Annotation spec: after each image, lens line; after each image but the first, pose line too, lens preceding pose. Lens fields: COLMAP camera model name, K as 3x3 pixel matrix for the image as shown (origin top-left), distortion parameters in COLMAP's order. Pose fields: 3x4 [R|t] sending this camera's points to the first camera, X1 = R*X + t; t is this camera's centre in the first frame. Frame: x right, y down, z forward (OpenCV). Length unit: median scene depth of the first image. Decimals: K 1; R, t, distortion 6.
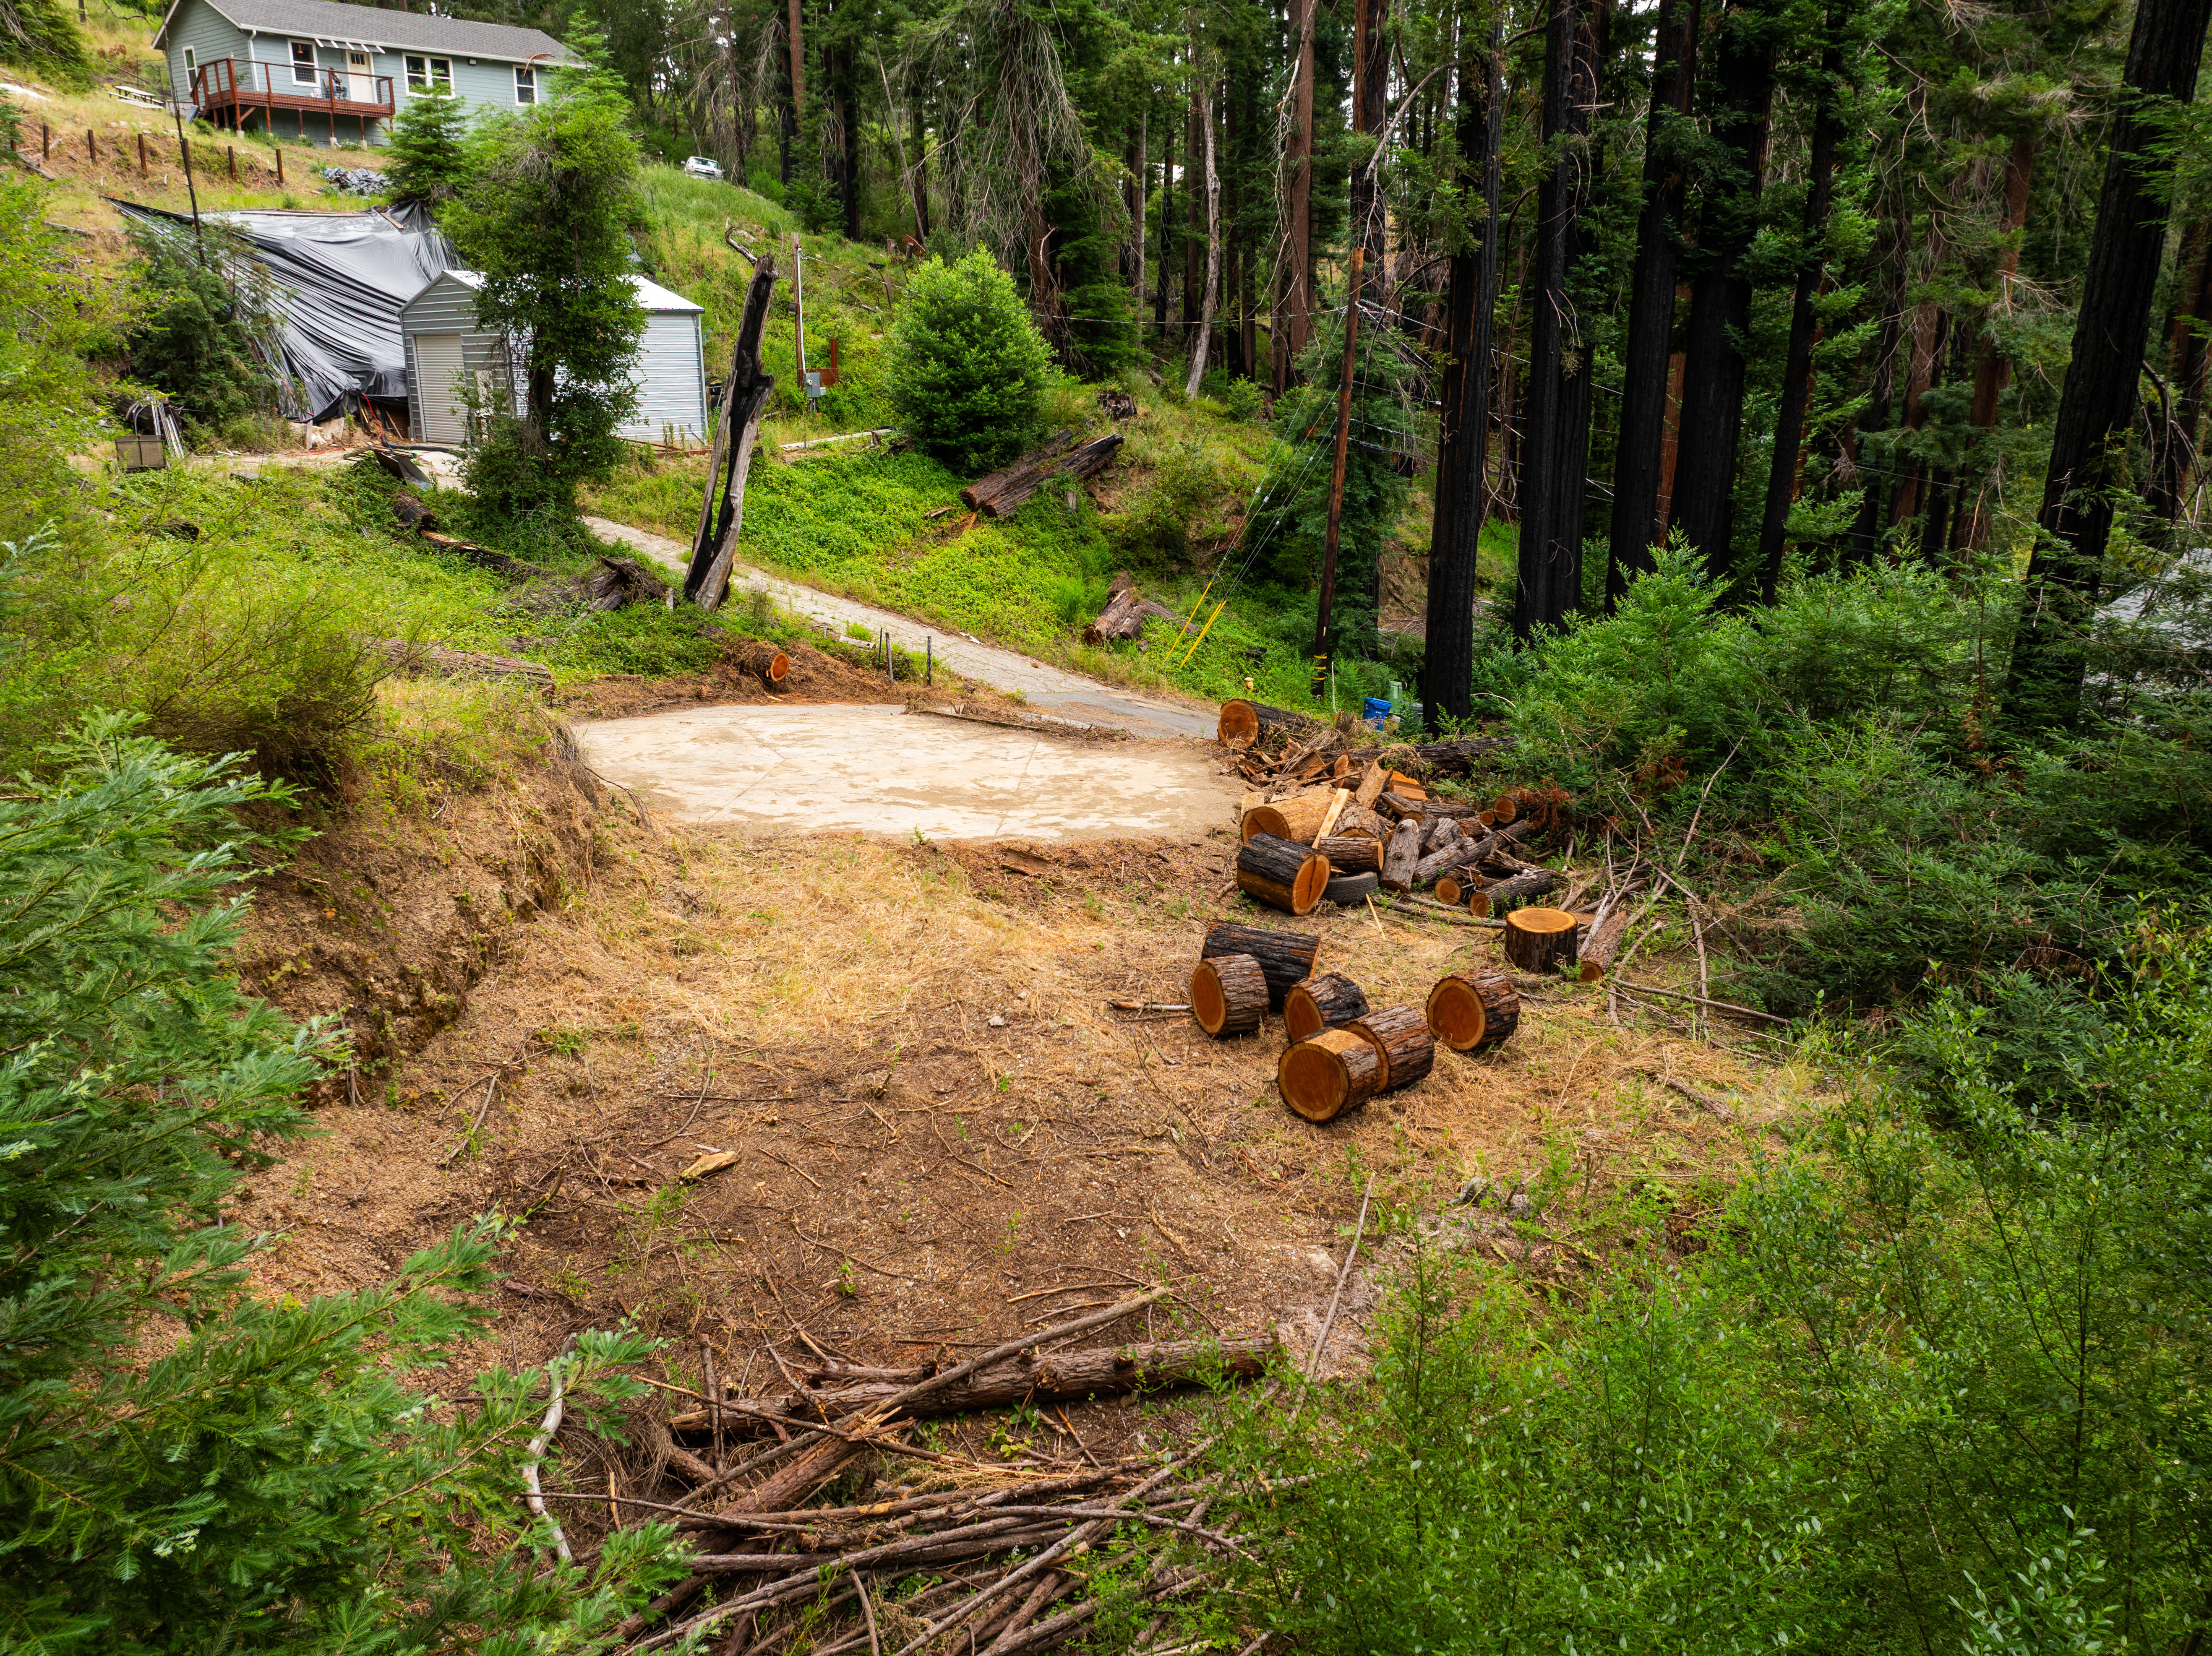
lens RADIAL K [[1554.8, 0, 1106.9], [0, 1554.8, 827.6], [0, 0, 1]] dist [-0.061013, 0.019468]
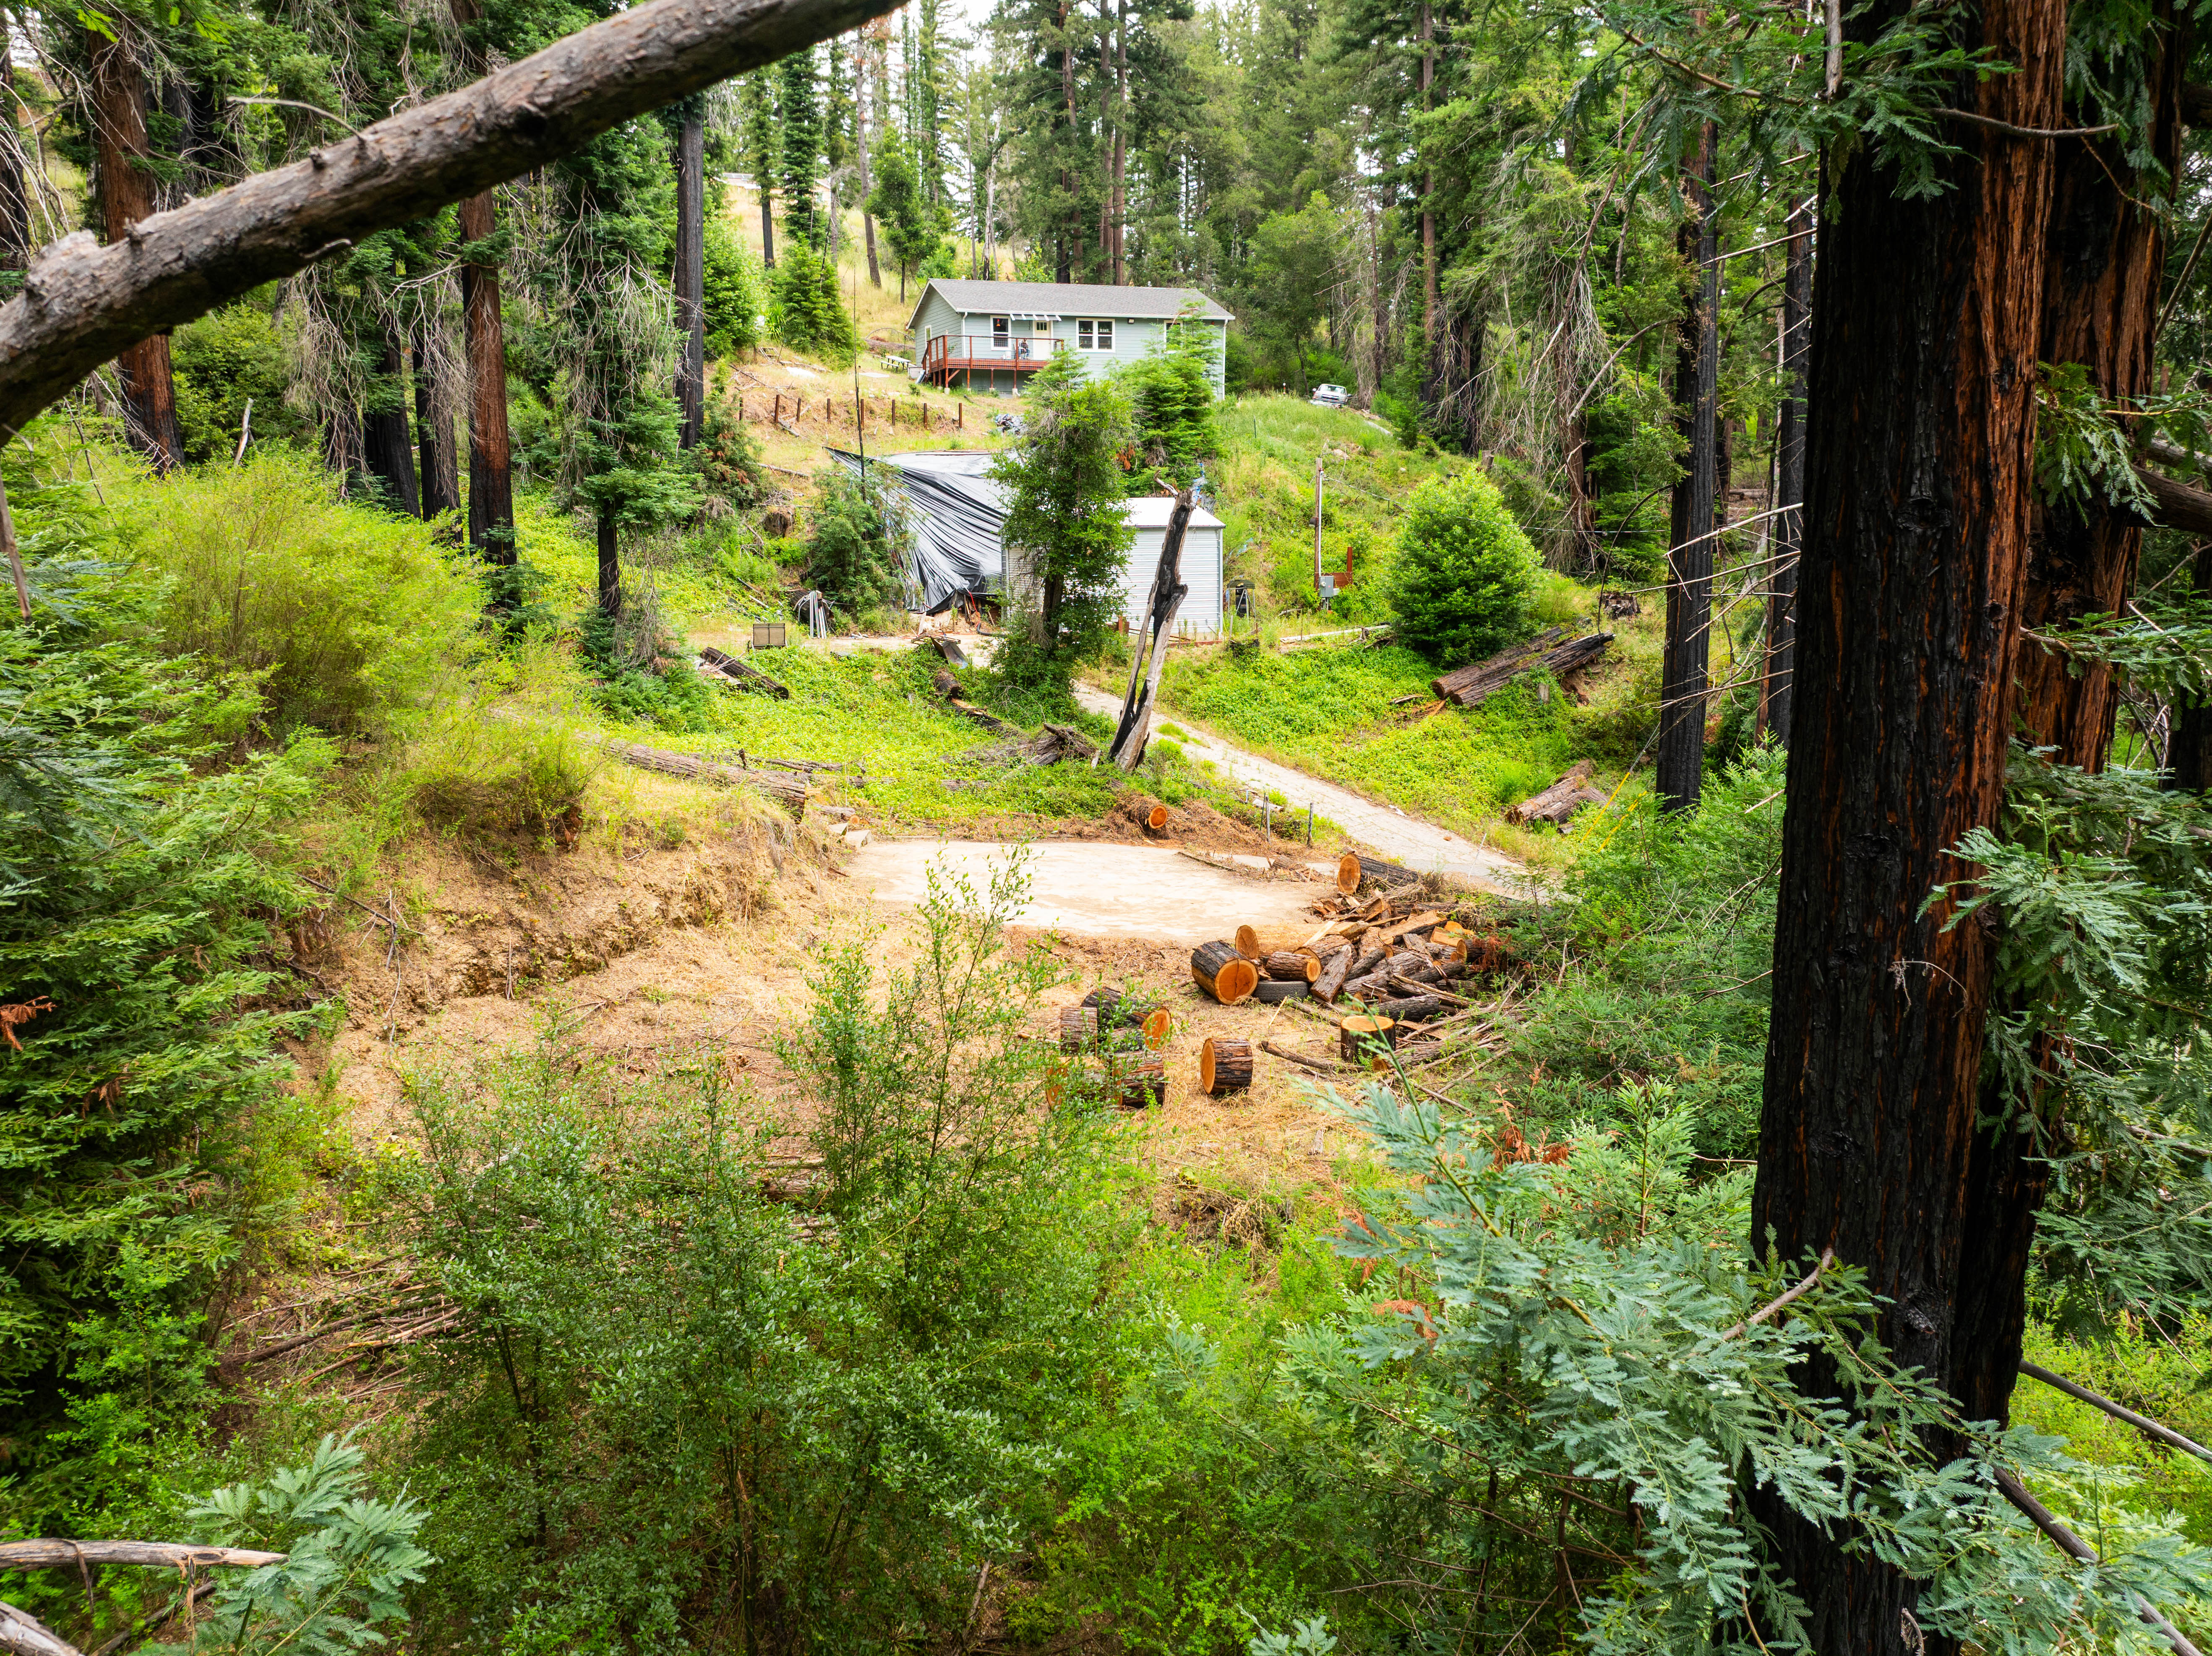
lens RADIAL K [[1554.8, 0, 1105.2], [0, 1554.8, 826.6], [0, 0, 1]] dist [-0.061013, 0.019468]
pose [[0.889875, 0.065480, -0.451481, 0.212954], [-0.117830, 0.989056, -0.088798, 0.012531], [0.440725, 0.132217, 0.887851, -0.078020]]
